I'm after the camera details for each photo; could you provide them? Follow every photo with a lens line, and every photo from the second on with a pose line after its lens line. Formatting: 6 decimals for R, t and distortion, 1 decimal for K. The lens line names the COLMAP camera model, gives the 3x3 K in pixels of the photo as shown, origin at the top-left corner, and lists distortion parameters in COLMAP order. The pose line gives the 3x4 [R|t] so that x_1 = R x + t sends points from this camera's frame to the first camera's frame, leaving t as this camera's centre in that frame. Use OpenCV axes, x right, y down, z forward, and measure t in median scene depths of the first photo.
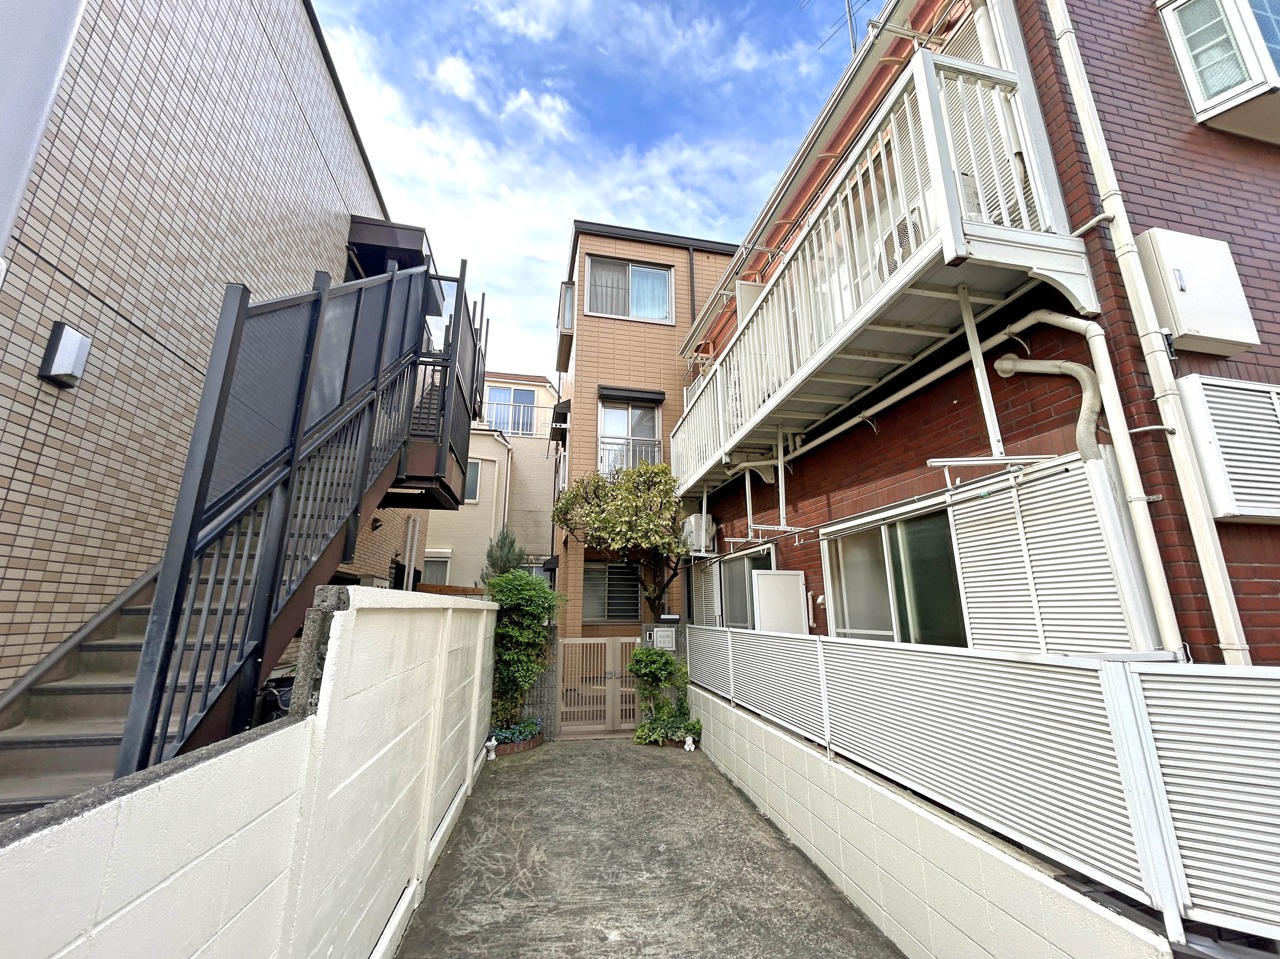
lens RADIAL K [[517.9, 0, 638.7], [0, 517.9, 474.6], [0, 0, 1]] dist [-0.000132, -0.000354]
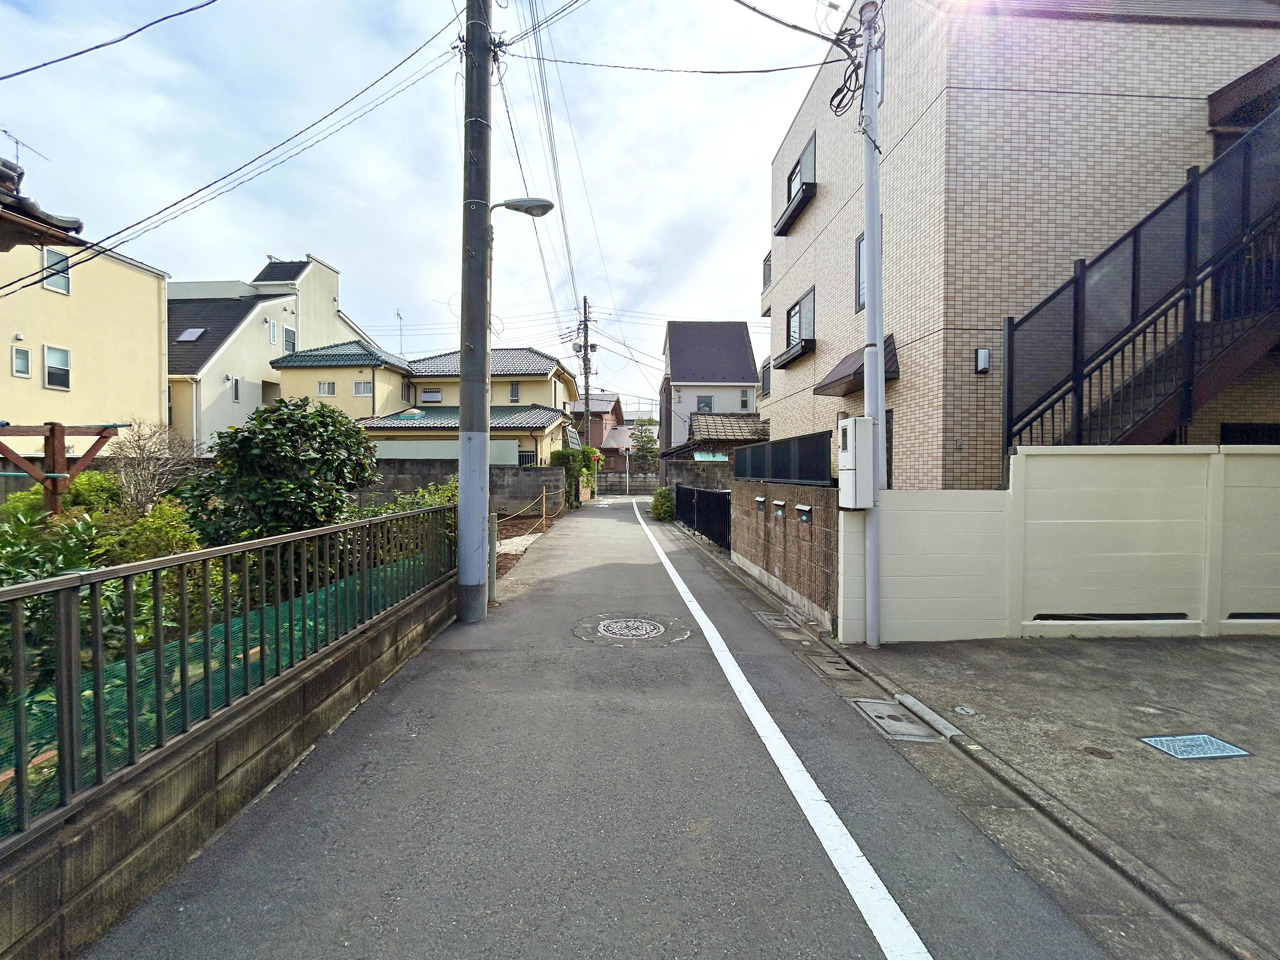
lens RADIAL K [[517.9, 0, 640.1], [0, 517.9, 480.0], [0, 0, 1]] dist [-0.000132, -0.000354]
pose [[-0.127564, 0.009282, -0.991787, 1.490526], [0.244739, 0.969330, -0.022407, -0.023429], [0.961161, -0.245588, -0.125923, -0.374471]]
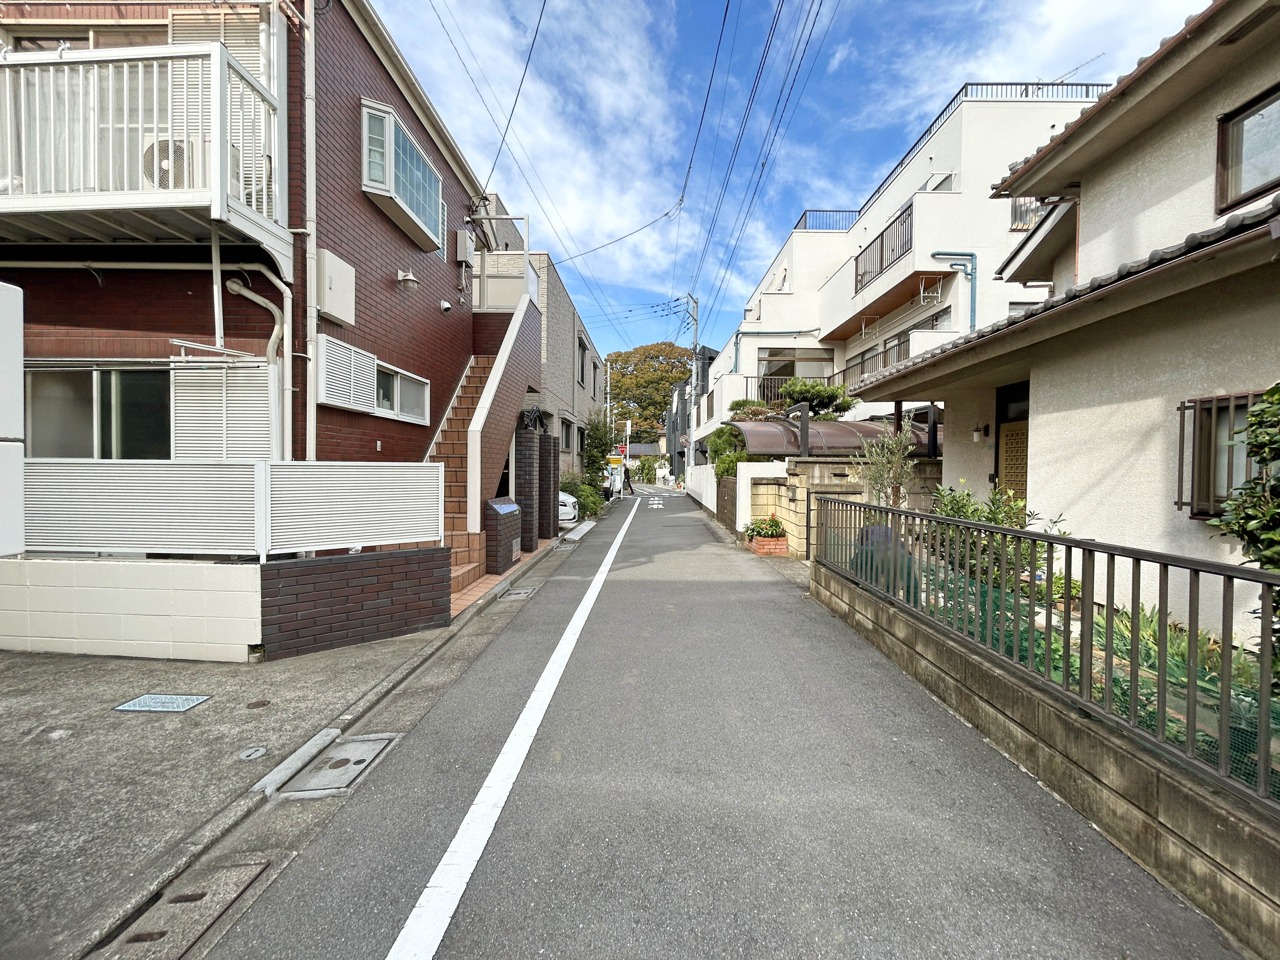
lens RADIAL K [[517.9, 0, 629.1], [0, 517.9, 475.6], [0, 0, 1]] dist [-0.000132, -0.000354]
pose [[0.231697, -0.014341, 0.972682, -0.602317], [-0.252744, 0.964666, 0.074427, -0.098587], [-0.939381, -0.263084, 0.219886, -0.675462]]
